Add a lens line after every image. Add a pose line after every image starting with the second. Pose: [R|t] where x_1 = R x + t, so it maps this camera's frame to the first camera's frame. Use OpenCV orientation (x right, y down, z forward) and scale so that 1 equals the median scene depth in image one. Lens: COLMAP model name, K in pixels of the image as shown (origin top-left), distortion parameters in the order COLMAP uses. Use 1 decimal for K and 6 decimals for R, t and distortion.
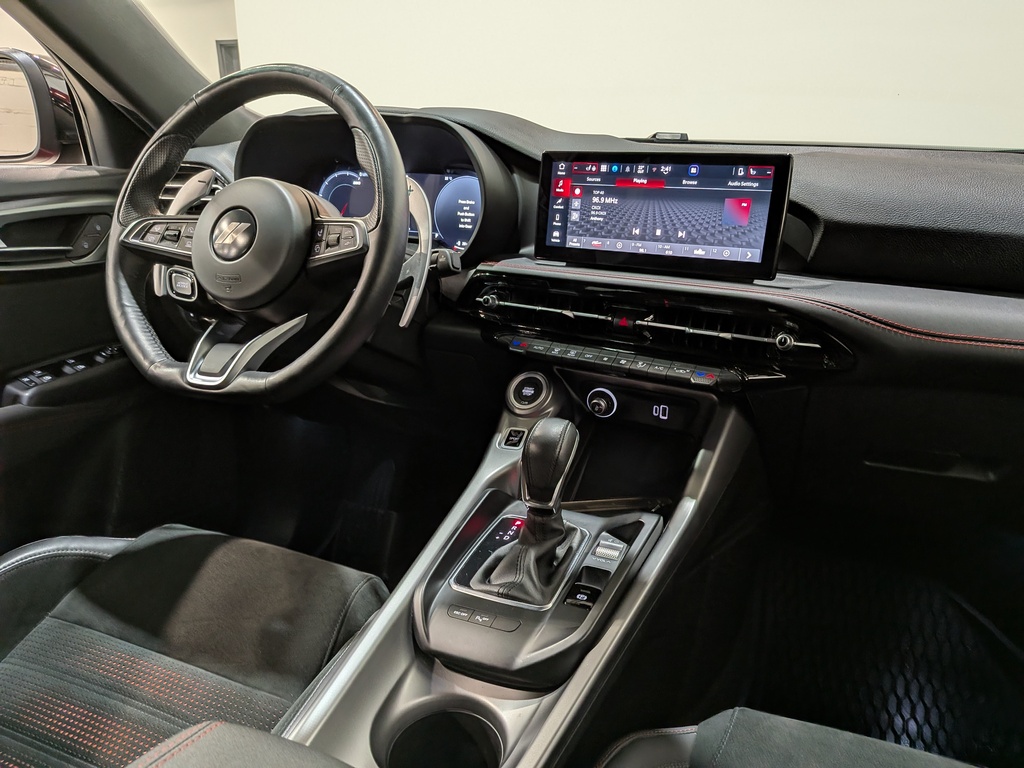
lens RADIAL K [[759.9, 0, 512.0], [0, 759.9, 384.0], [0, 0, 1]] dist [0.048619, -0.097776]
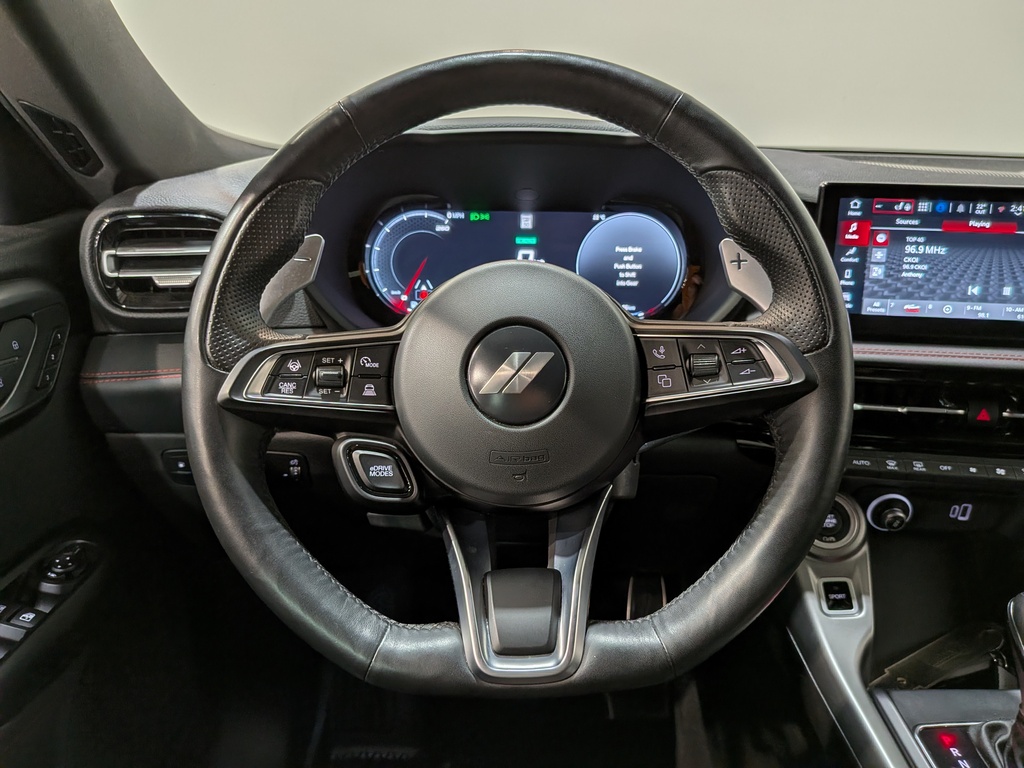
lens RADIAL K [[759.9, 0, 512.0], [0, 759.9, 384.0], [0, 0, 1]] dist [0.048619, -0.097776]
pose [[0.910581, -0.131047, 0.392006, -0.540003], [0.123044, 0.991353, 0.045591, -0.193244], [-0.394591, 0.006720, 0.918832, 0.476099]]
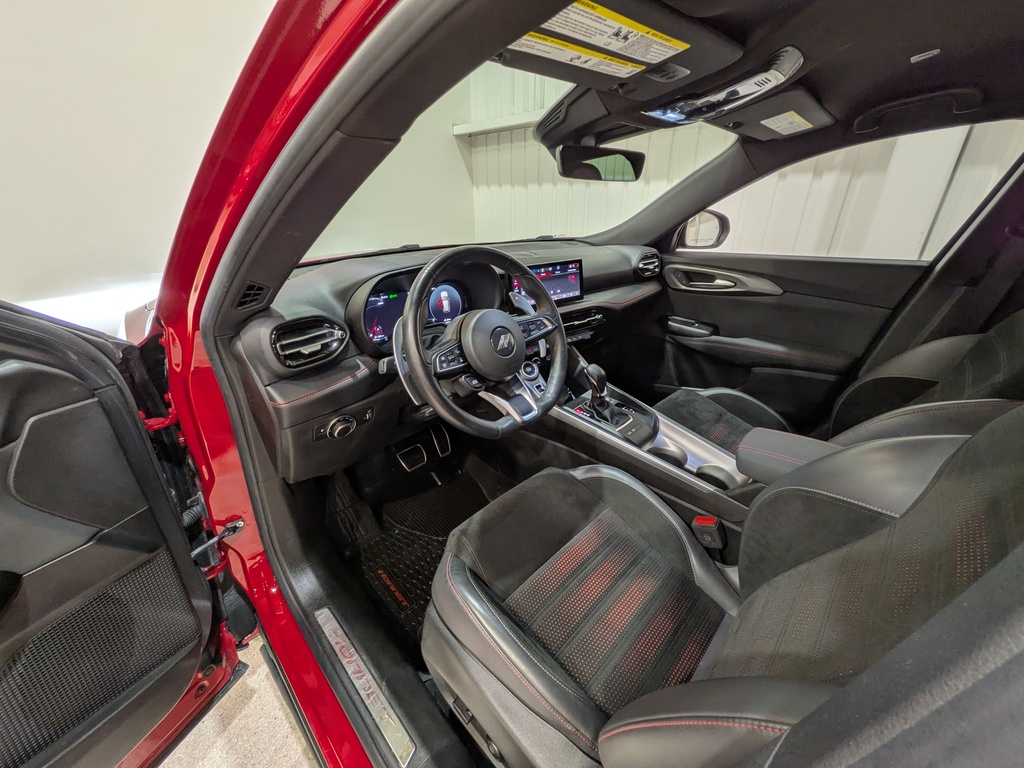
lens RADIAL K [[409.8, 0, 512.0], [0, 409.8, 384.0], [0, 0, 1]] dist [0.000485, 0.000012]
pose [[0.356786, -0.394594, 0.846758, -1.155130], [0.302448, 0.906385, 0.294942, -0.357480], [-0.883871, 0.150869, 0.442730, 0.509125]]
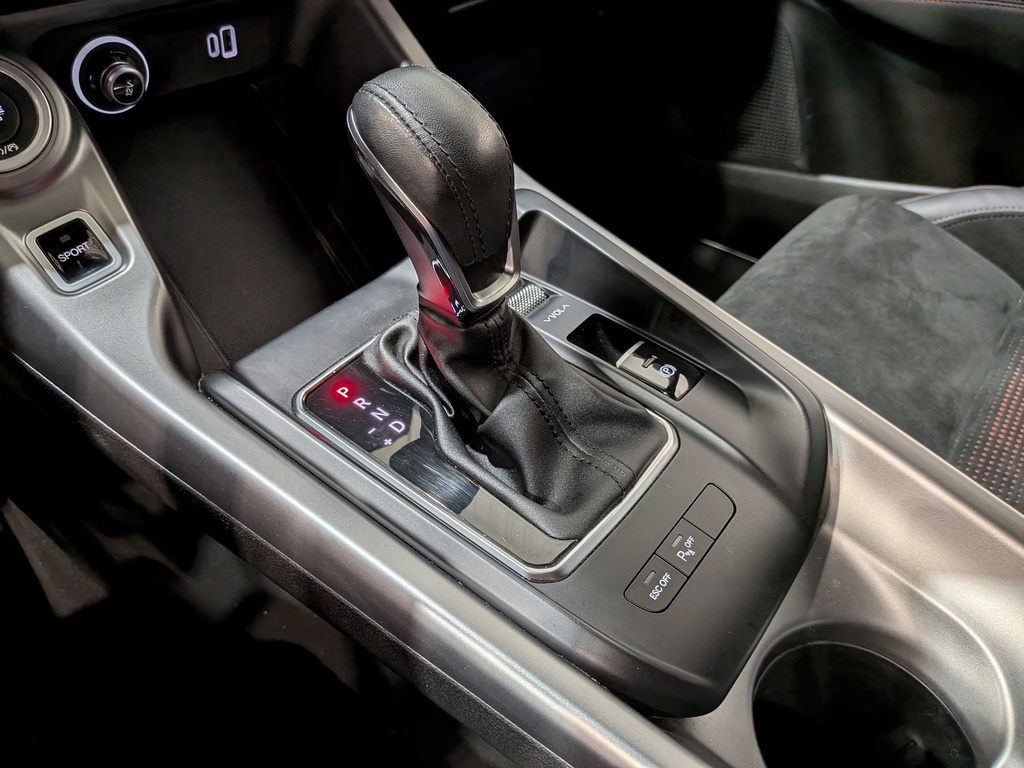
lens RADIAL K [[759.9, 0, 512.0], [0, 759.9, 384.0], [0, 0, 1]] dist [0.048619, -0.097776]
pose [[0.237850, -0.647418, 0.724070, -0.255920], [0.264302, 0.760474, 0.593148, -0.035271], [-0.934651, 0.050293, 0.351992, 0.700703]]
